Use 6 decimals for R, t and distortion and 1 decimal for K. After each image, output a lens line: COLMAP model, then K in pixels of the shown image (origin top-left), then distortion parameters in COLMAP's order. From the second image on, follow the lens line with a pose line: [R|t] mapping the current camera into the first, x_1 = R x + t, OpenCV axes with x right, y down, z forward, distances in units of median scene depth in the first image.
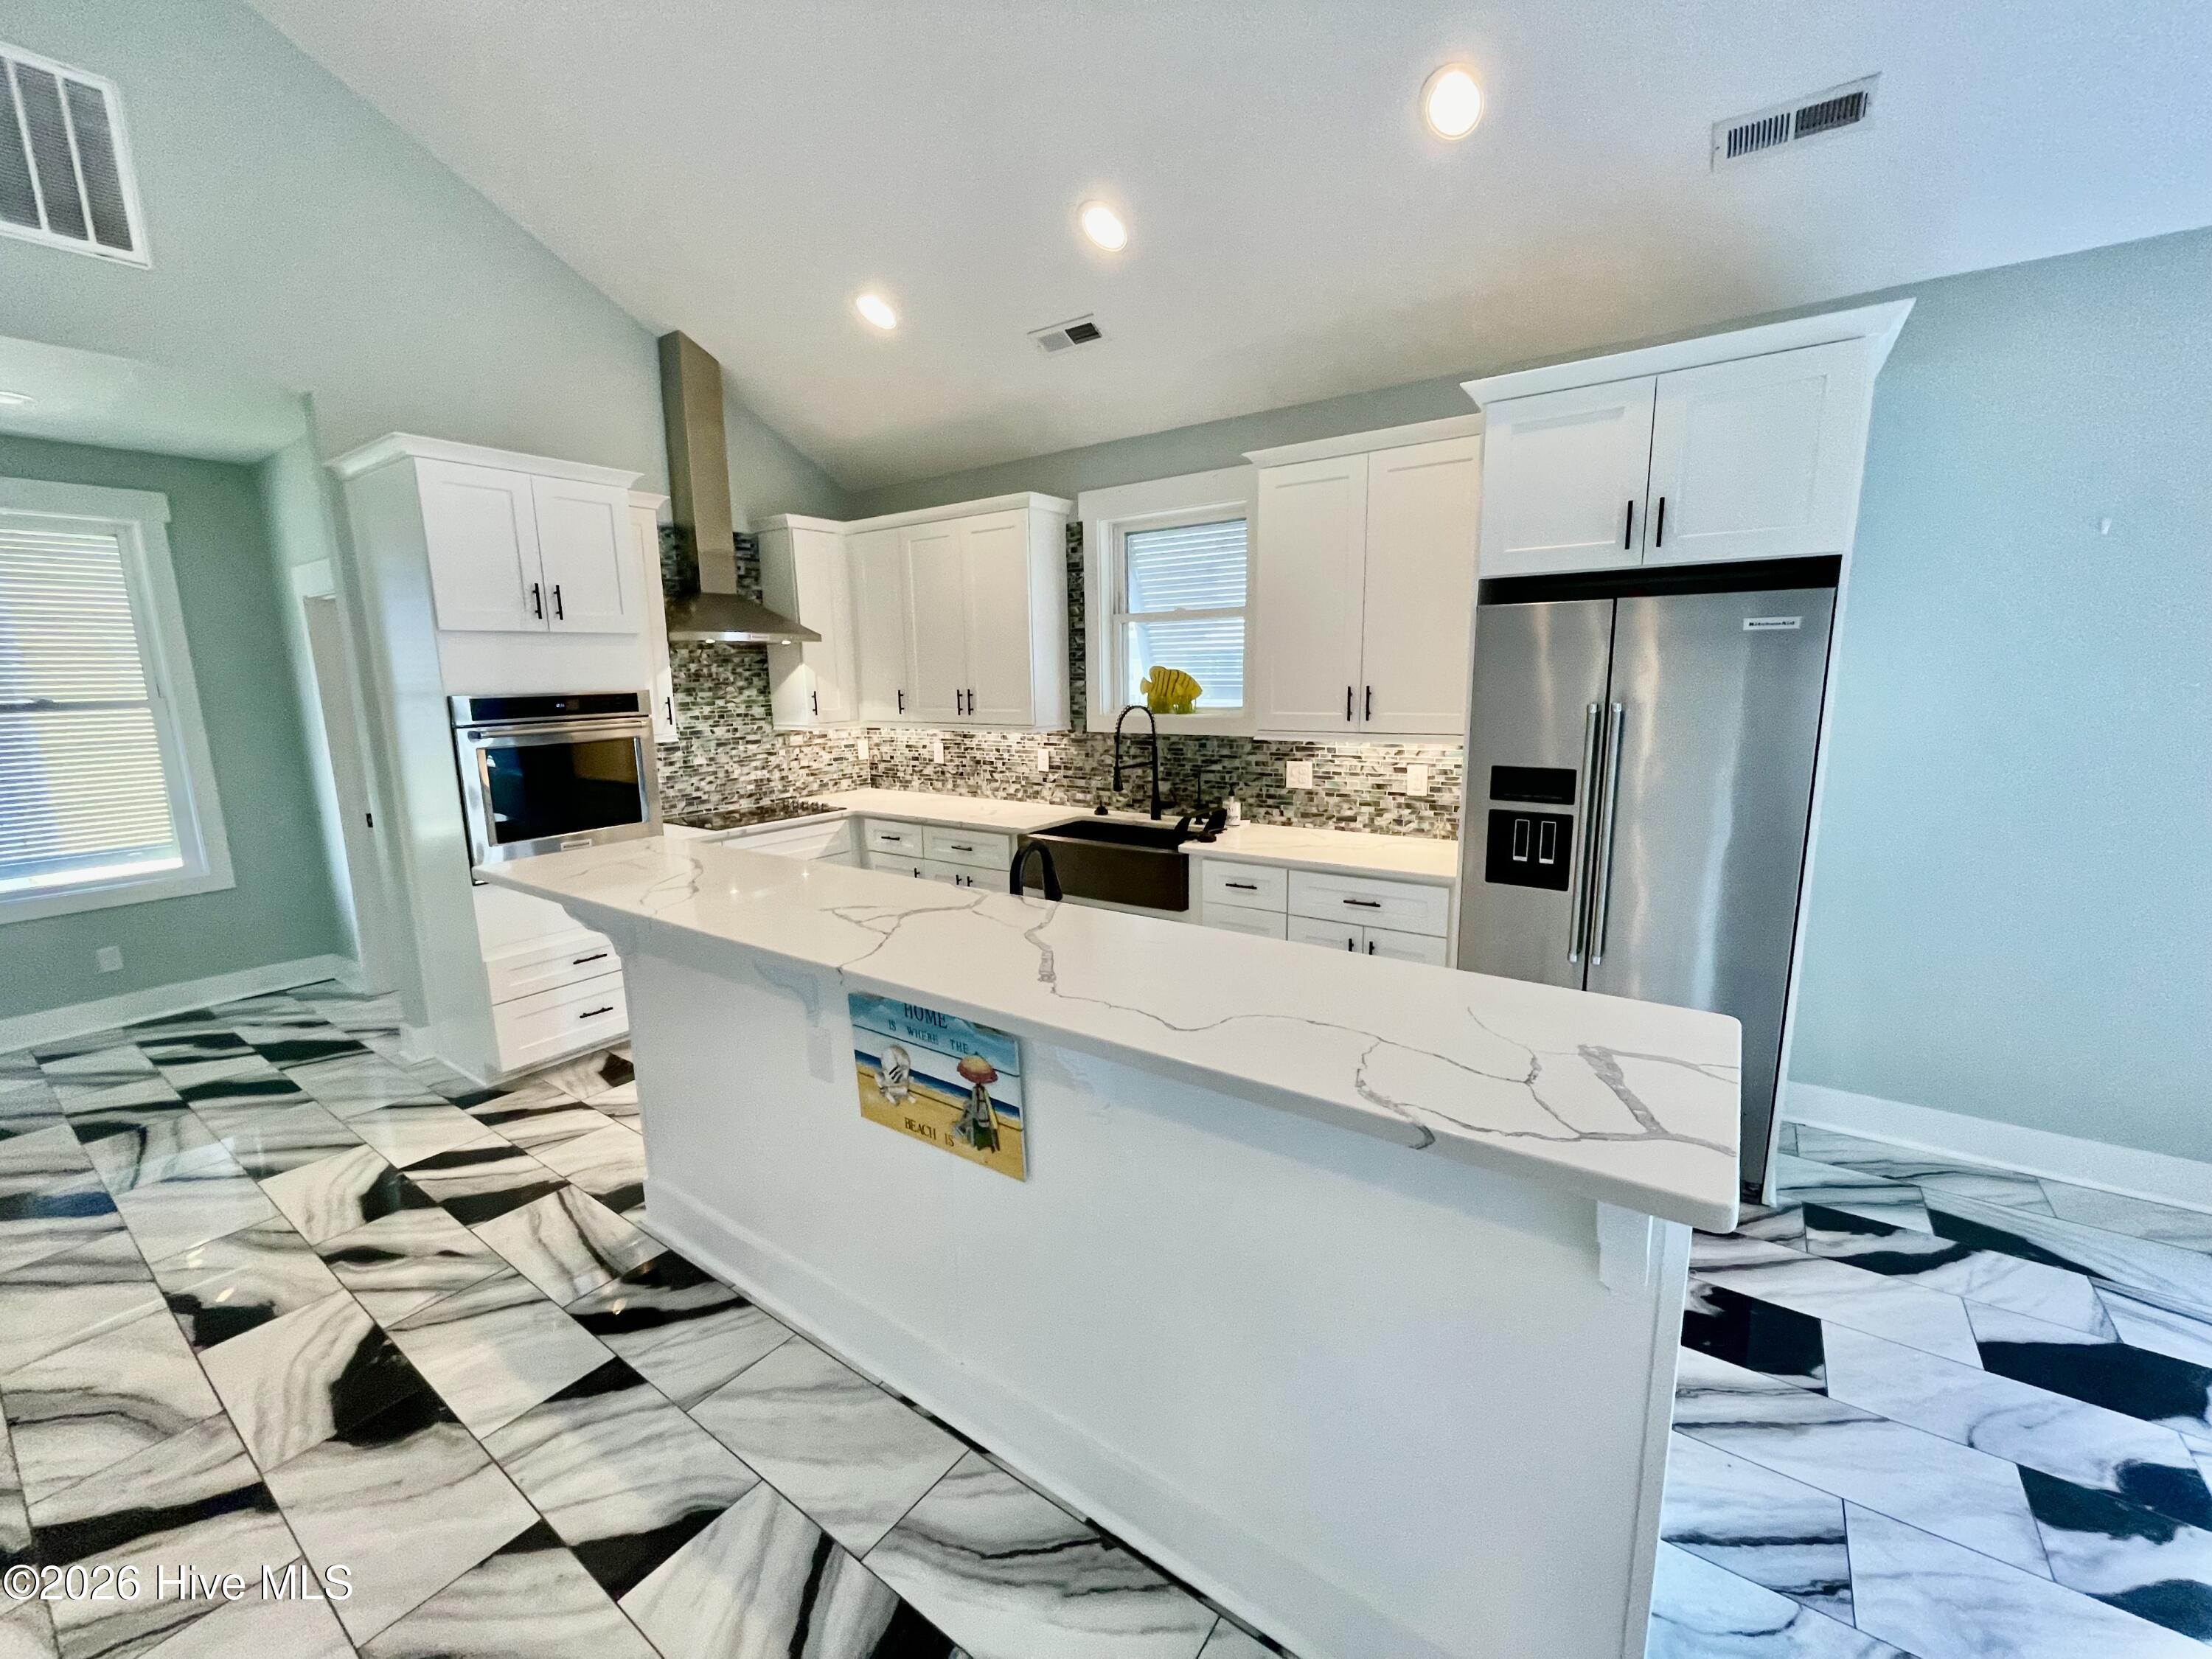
lens RADIAL K [[895.9, 0, 1098.3], [0, 895.9, 828.6], [0, 0, 1]] dist [-0.001665, -0.001713]
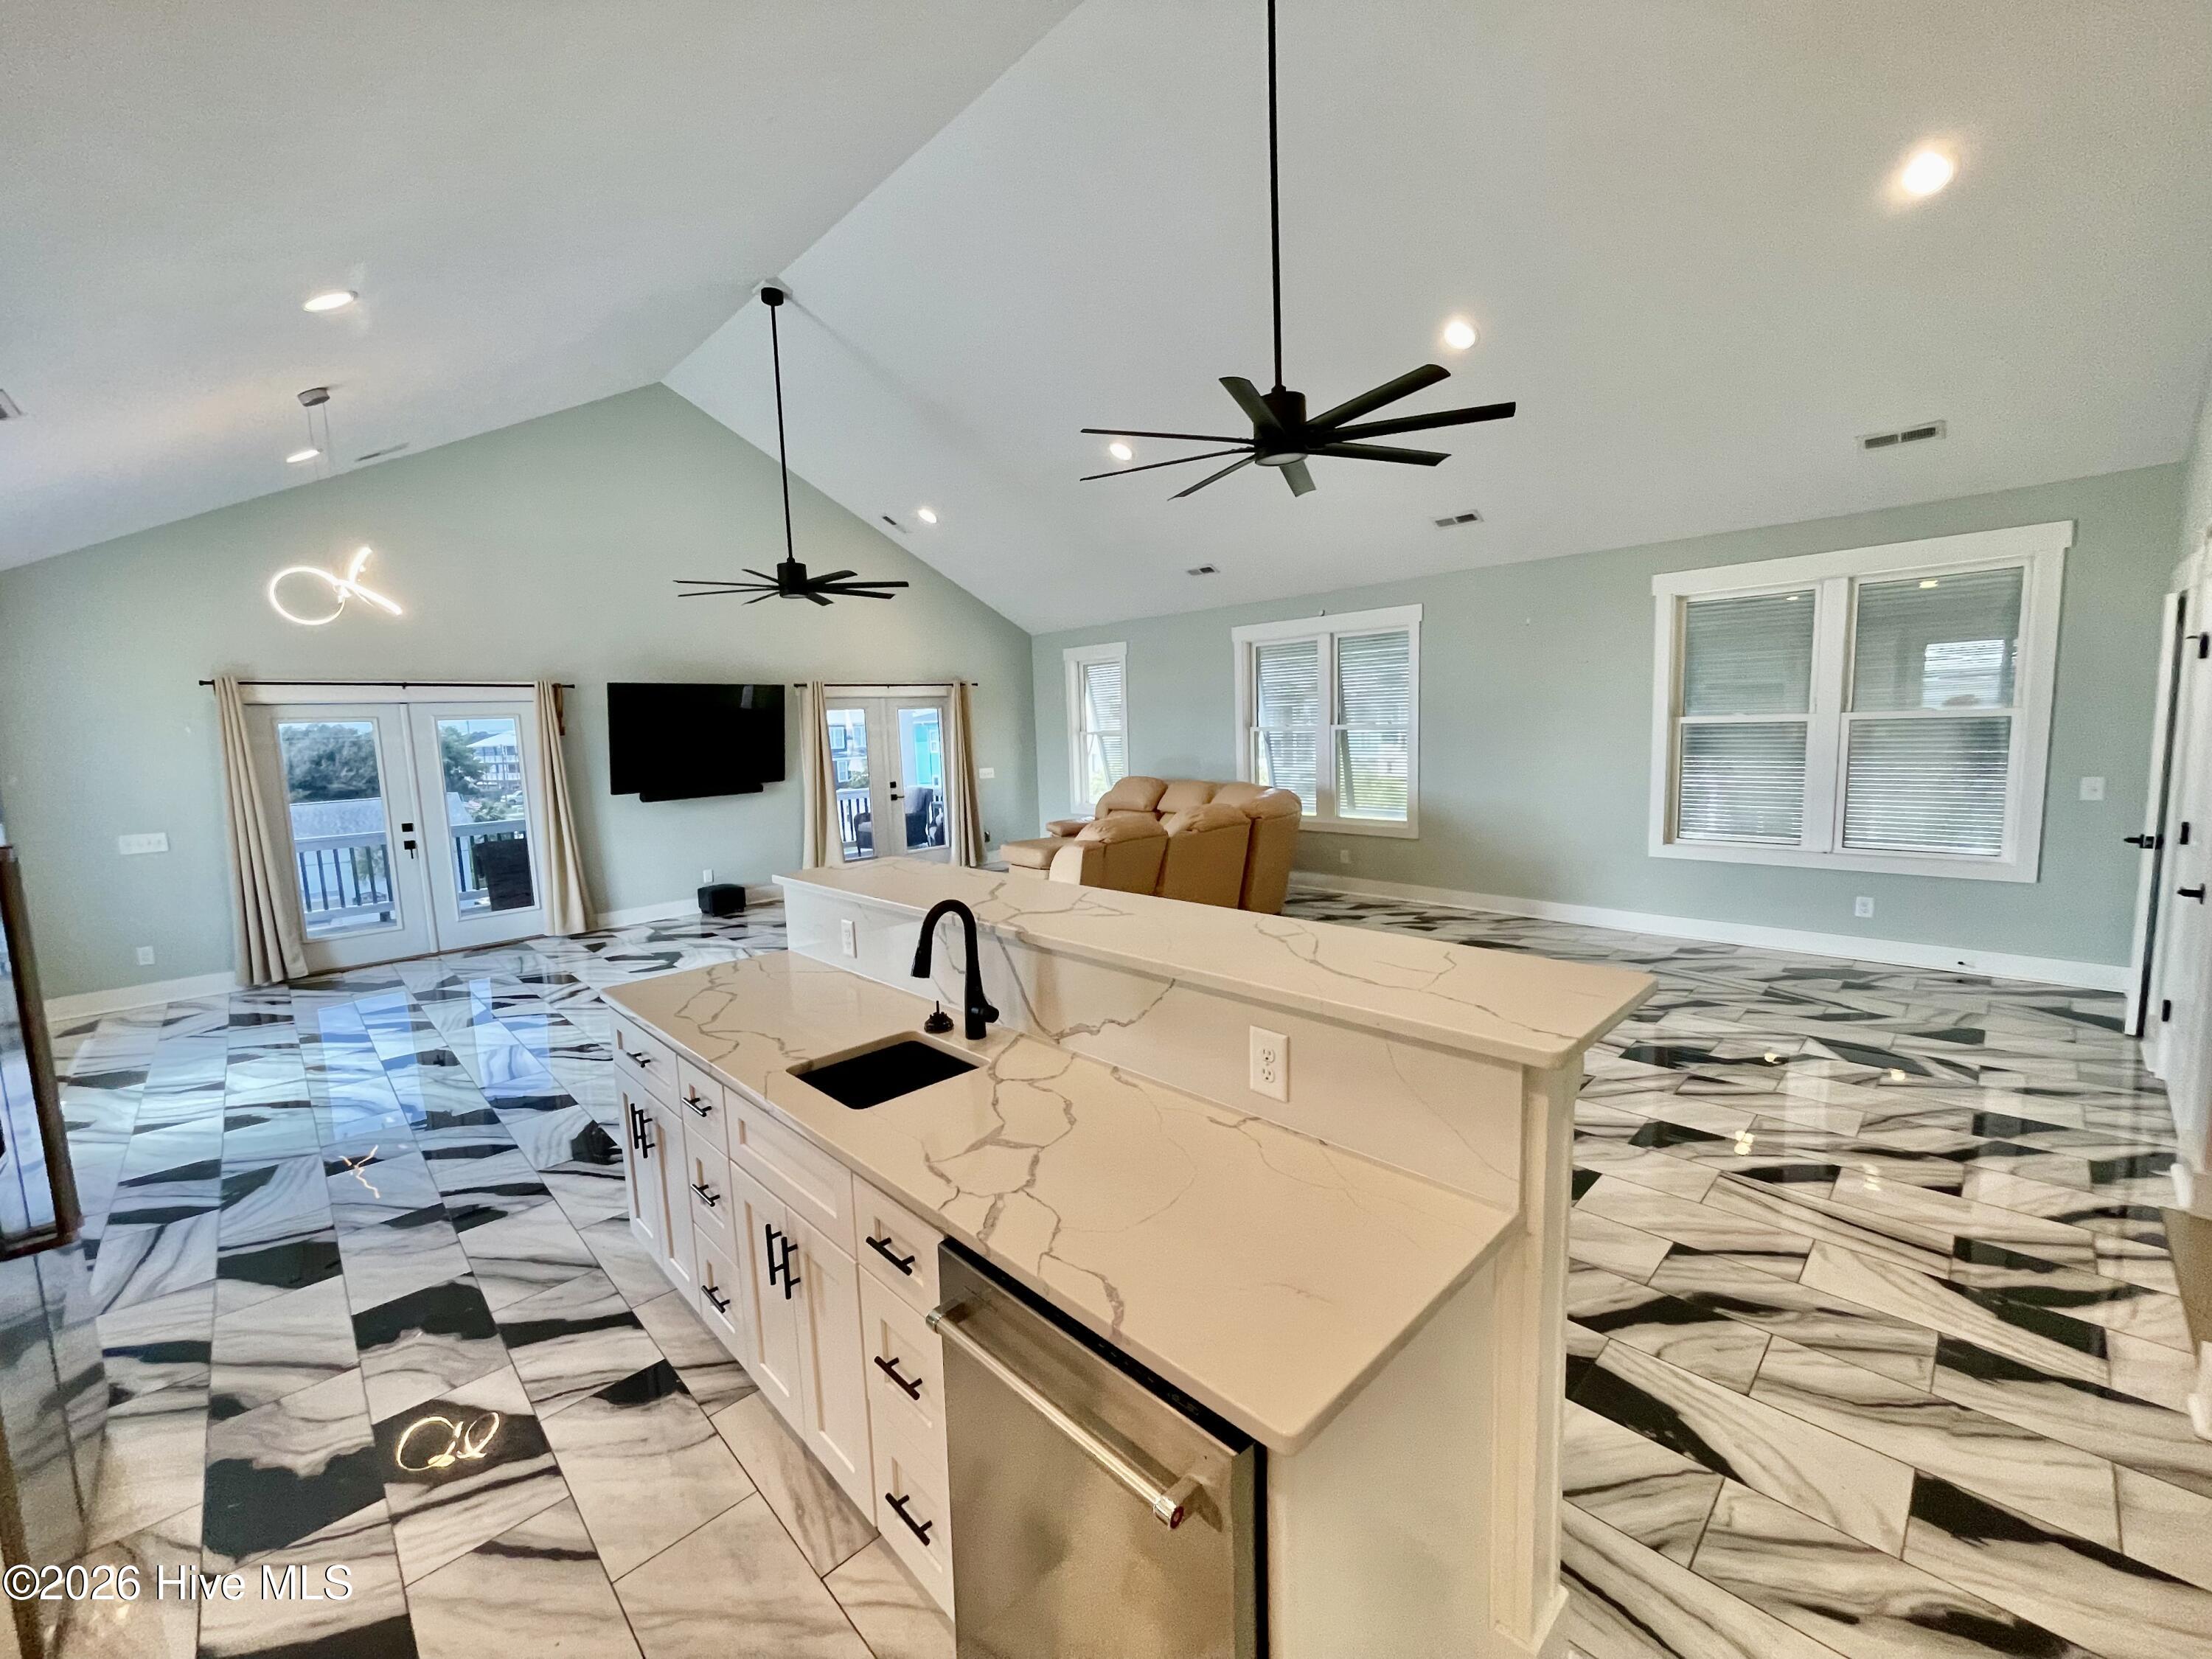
lens RADIAL K [[895.9, 0, 1100.4], [0, 895.9, 830.6], [0, 0, 1]] dist [-0.001665, -0.001713]
pose [[-0.981240, 0.032722, 0.189992, -0.257290], [0.086256, 0.955868, 0.280850, -0.195463], [-0.172417, 0.291969, -0.940758, 1.093156]]
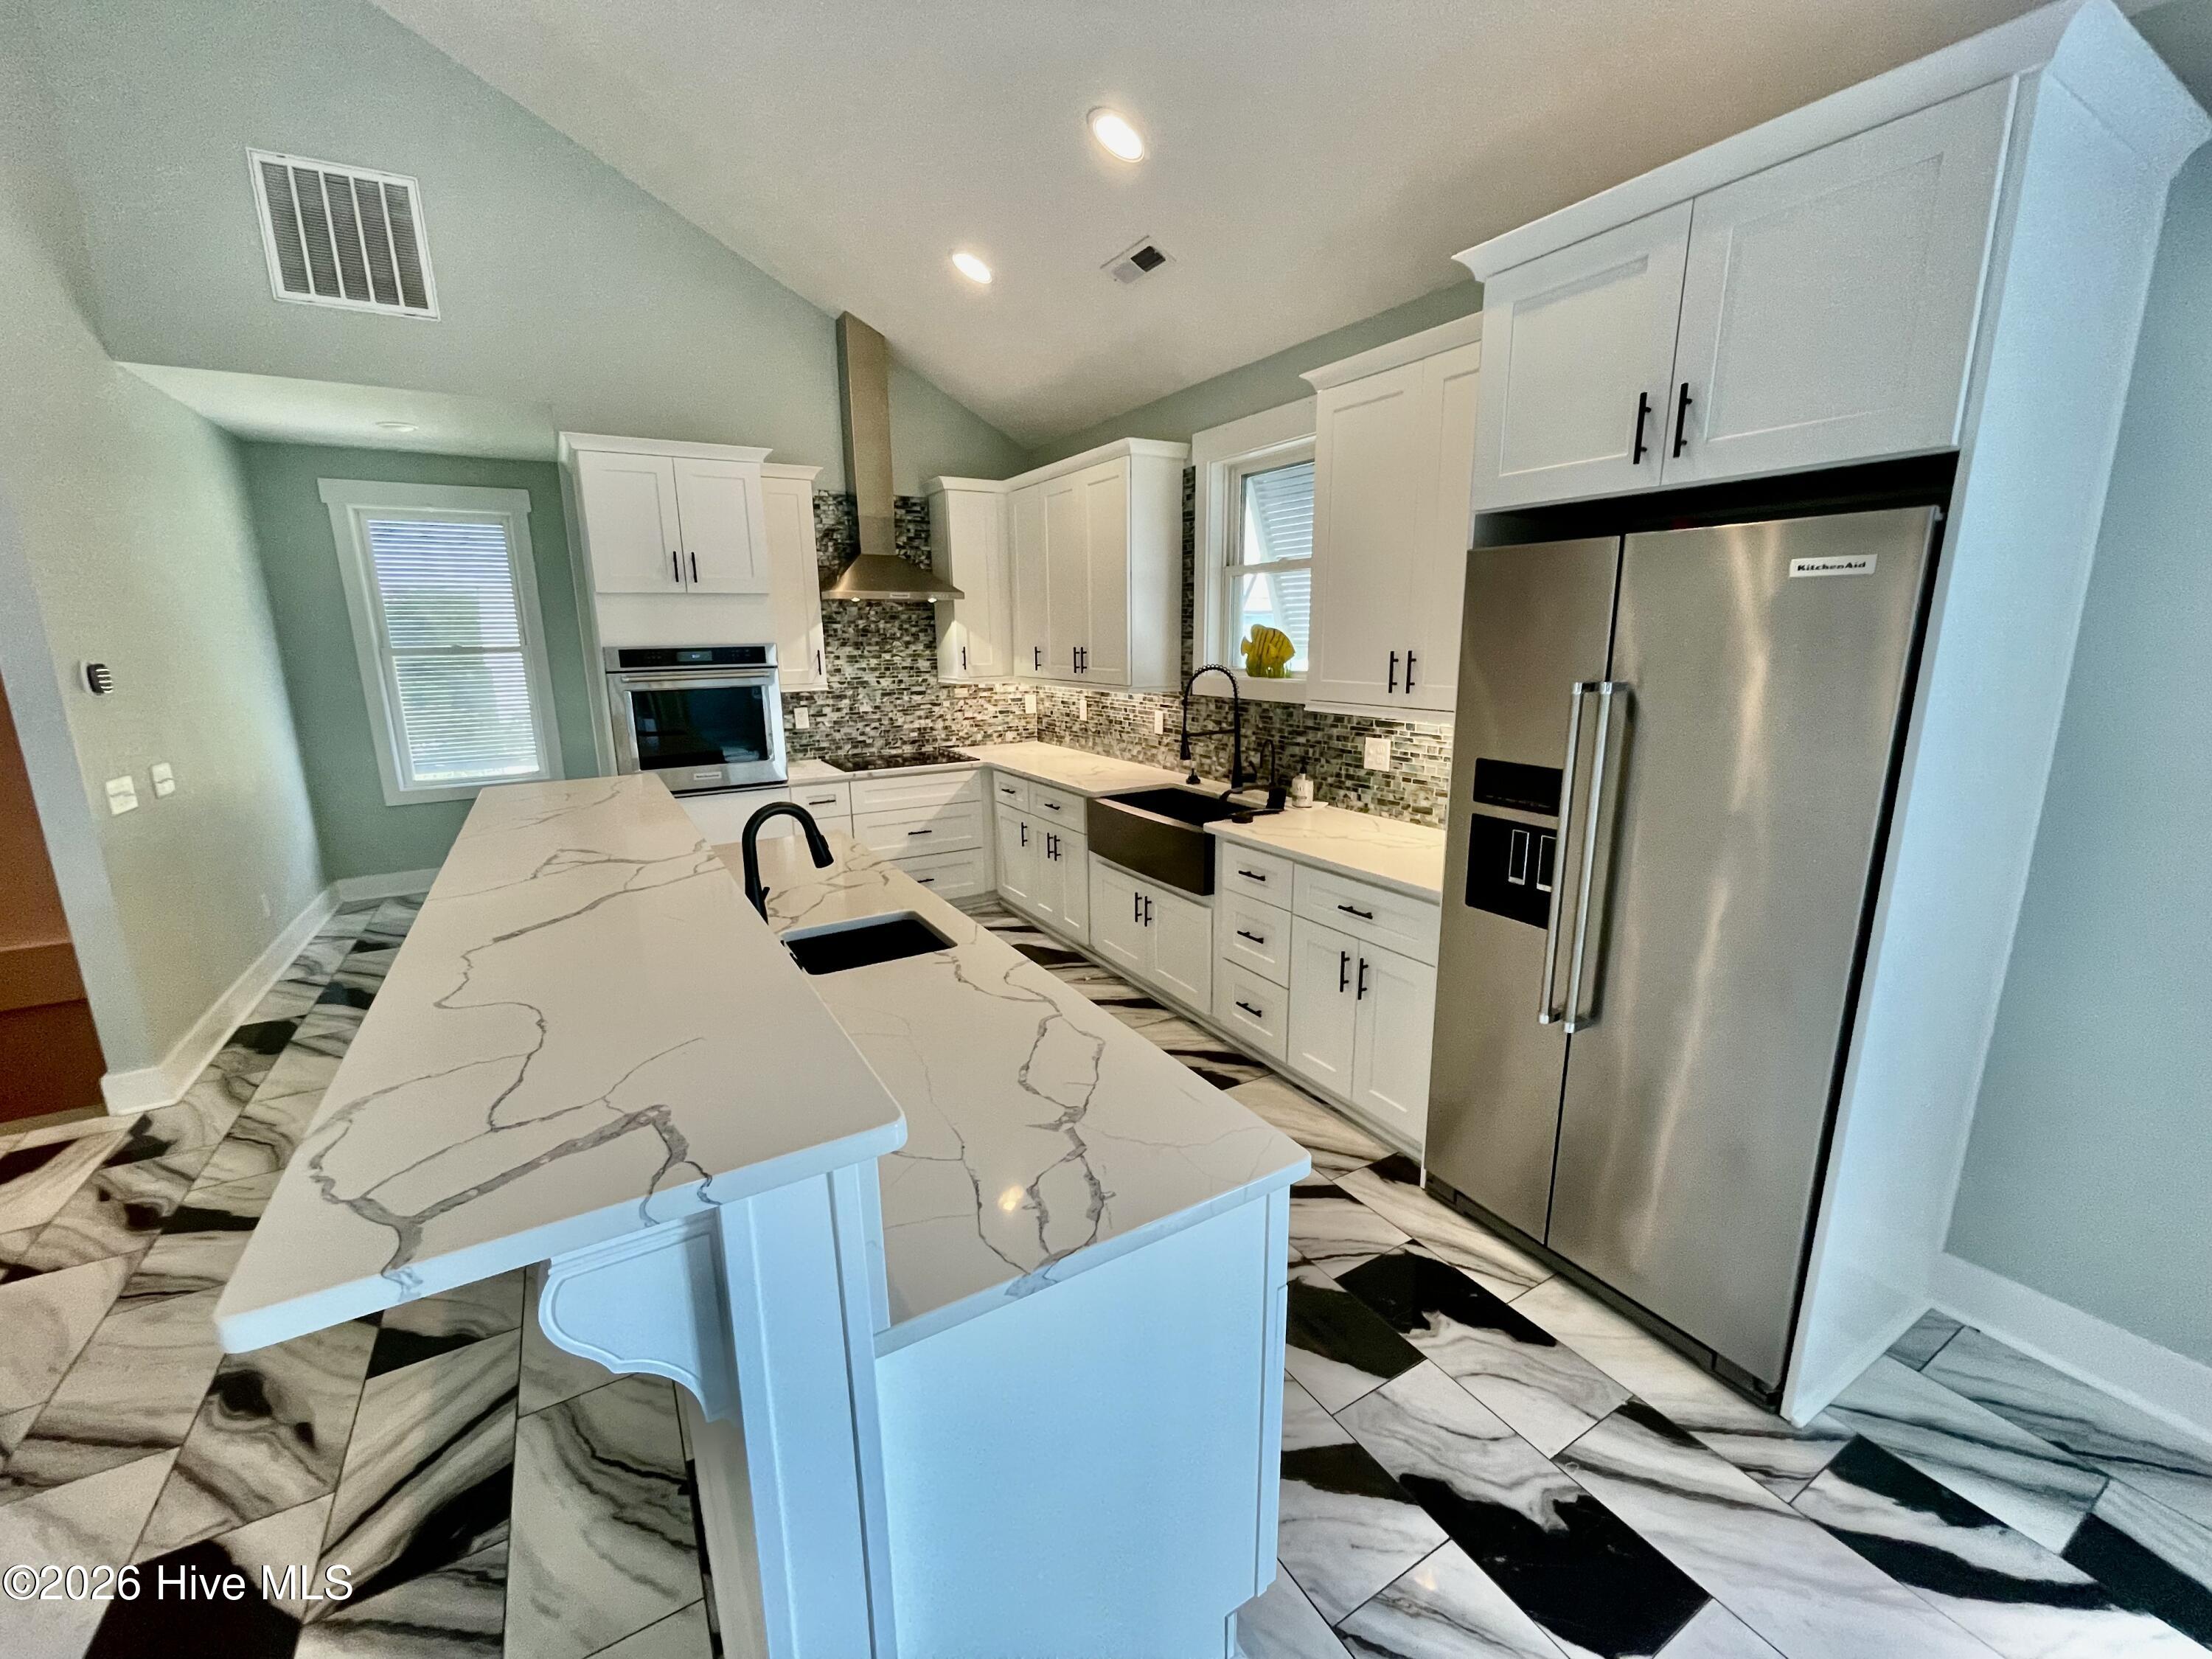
lens RADIAL K [[895.9, 0, 1099.0], [0, 895.9, 827.8], [0, 0, 1]] dist [-0.001665, -0.001713]
pose [[0.913445, 0.093911, -0.395978, 0.369918], [-0.074256, 0.995137, 0.064714, -0.029148], [0.400130, -0.029709, 0.915977, 0.126784]]
